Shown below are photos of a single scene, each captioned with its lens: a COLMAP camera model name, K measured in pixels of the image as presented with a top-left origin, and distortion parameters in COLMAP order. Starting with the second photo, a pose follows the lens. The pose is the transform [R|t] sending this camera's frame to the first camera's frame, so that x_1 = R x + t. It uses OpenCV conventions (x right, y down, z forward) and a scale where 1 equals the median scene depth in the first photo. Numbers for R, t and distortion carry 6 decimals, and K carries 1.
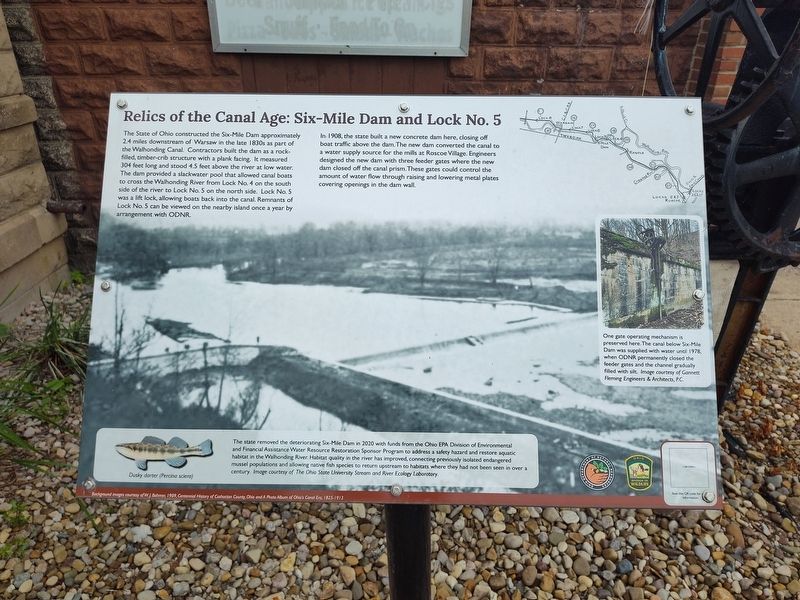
lens RADIAL K [[570.4, 0, 400.0], [0, 570.4, 300.0], [0, 0, 1]] dist [0.000325, -0.003306]
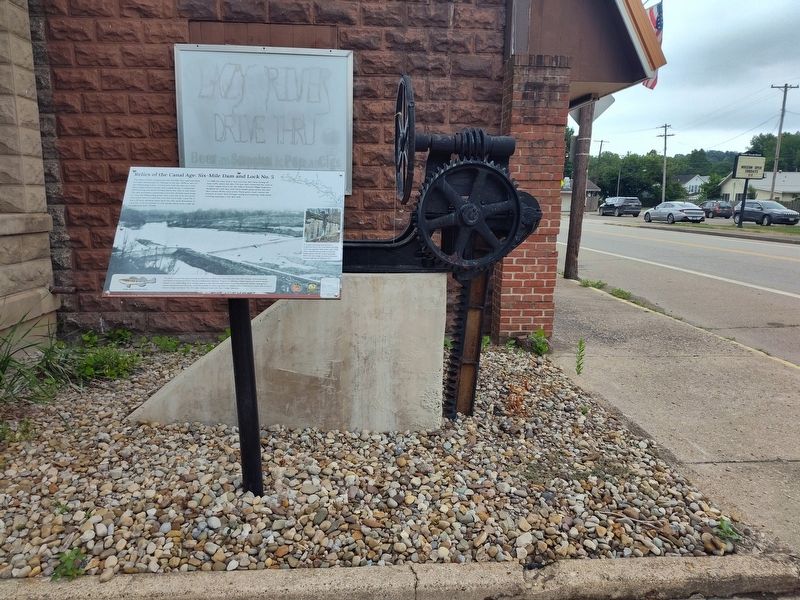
lens RADIAL K [[592.7, 0, 419.8], [0, 592.7, 300.6], [0, 0, 1]] dist [0.043330, -0.079348]
pose [[0.997401, -0.001226, 0.072047, 0.701336], [0.021876, 0.957813, -0.286558, 1.155590], [-0.068656, 0.287389, 0.955350, -1.722933]]
